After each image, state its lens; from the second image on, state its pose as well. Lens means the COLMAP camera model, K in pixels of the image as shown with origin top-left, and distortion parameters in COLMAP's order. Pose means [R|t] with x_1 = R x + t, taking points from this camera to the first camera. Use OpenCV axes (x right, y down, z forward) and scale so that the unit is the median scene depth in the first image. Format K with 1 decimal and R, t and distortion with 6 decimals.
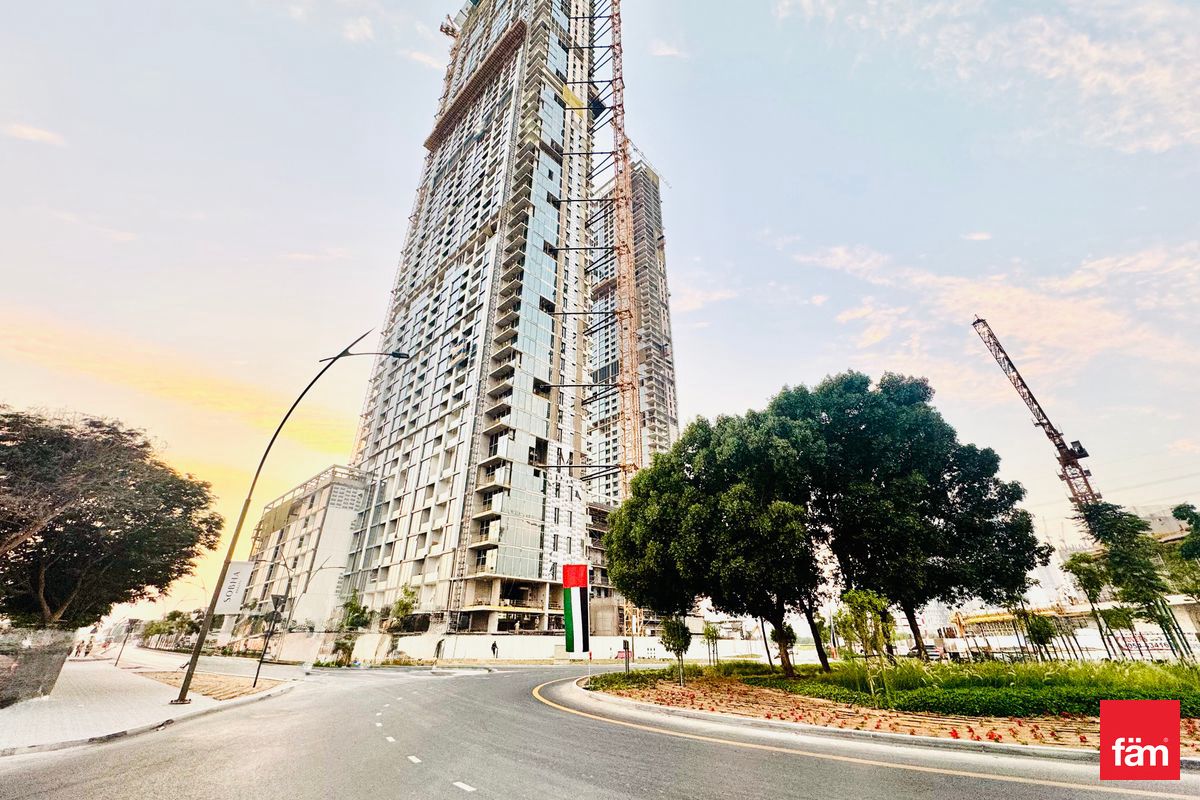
lens RADIAL K [[471.8, 0, 603.4], [0, 471.8, 403.2], [0, 0, 1]] dist [0.000590, 0.000025]
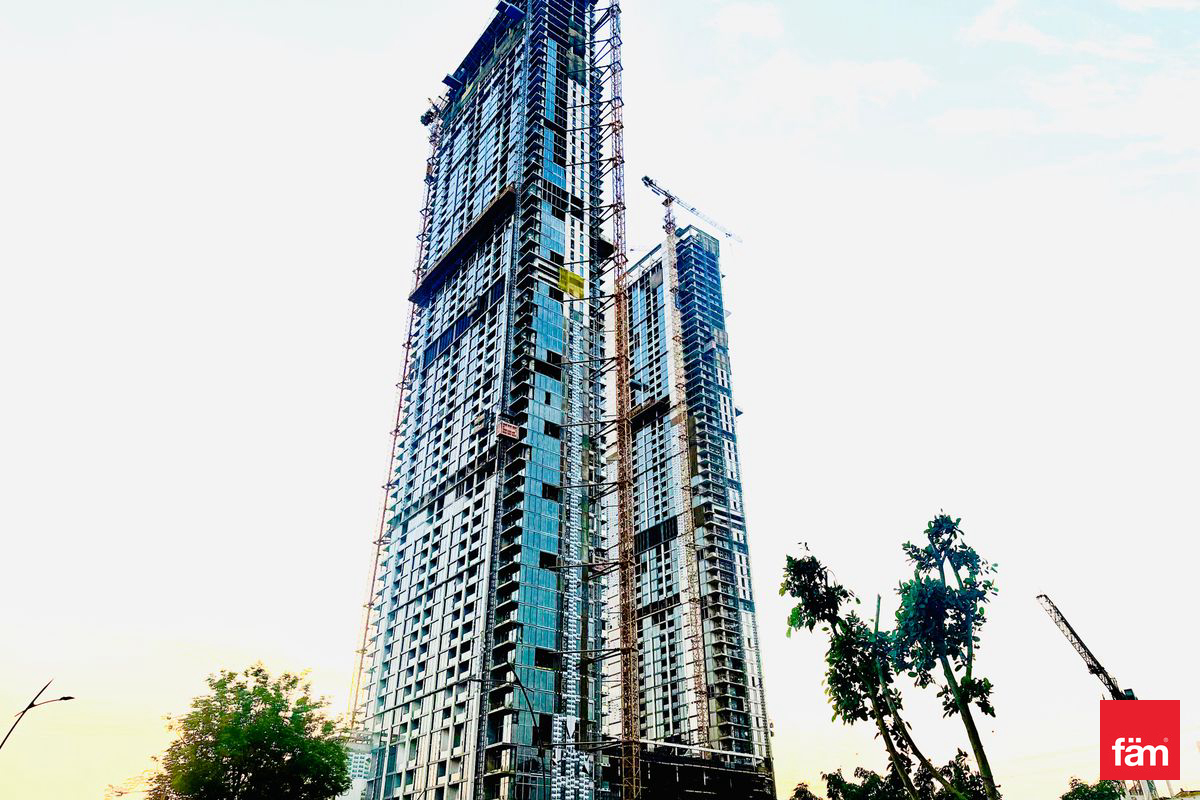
lens RADIAL K [[823.9, 0, 611.5], [0, 823.9, 401.9], [0, 0, 1]] dist [0.099863, -0.125345]
pose [[0.989414, -0.082173, -0.119616, 0.214862], [0.071449, 0.993253, -0.091342, -0.318101], [0.126315, 0.081828, 0.988610, -0.627233]]
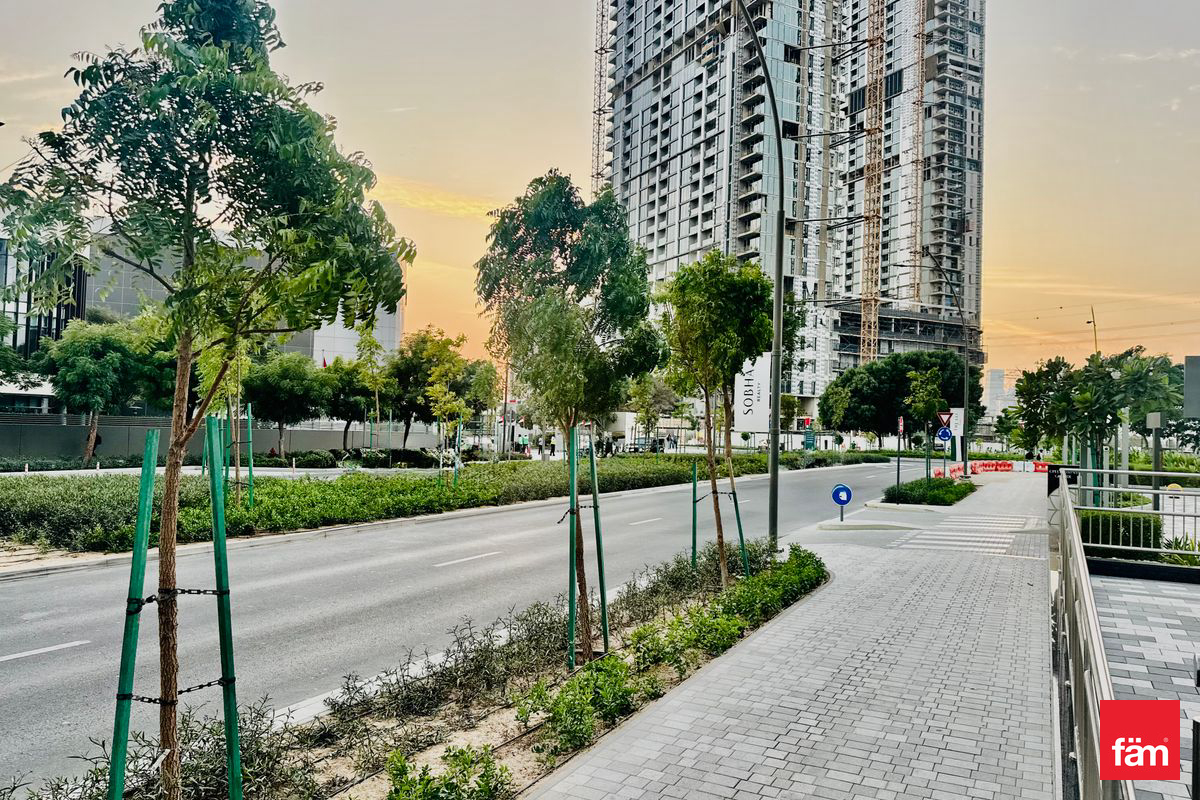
lens RADIAL K [[819.2, 0, 606.6], [0, 819.2, 399.3], [0, 0, 1]] dist [0.079809, -0.131136]
pose [[0.942166, 0.020608, -0.334513, 0.092897], [0.120308, 0.910786, 0.394962, -0.361801], [0.312809, -0.412364, 0.855632, -0.699265]]
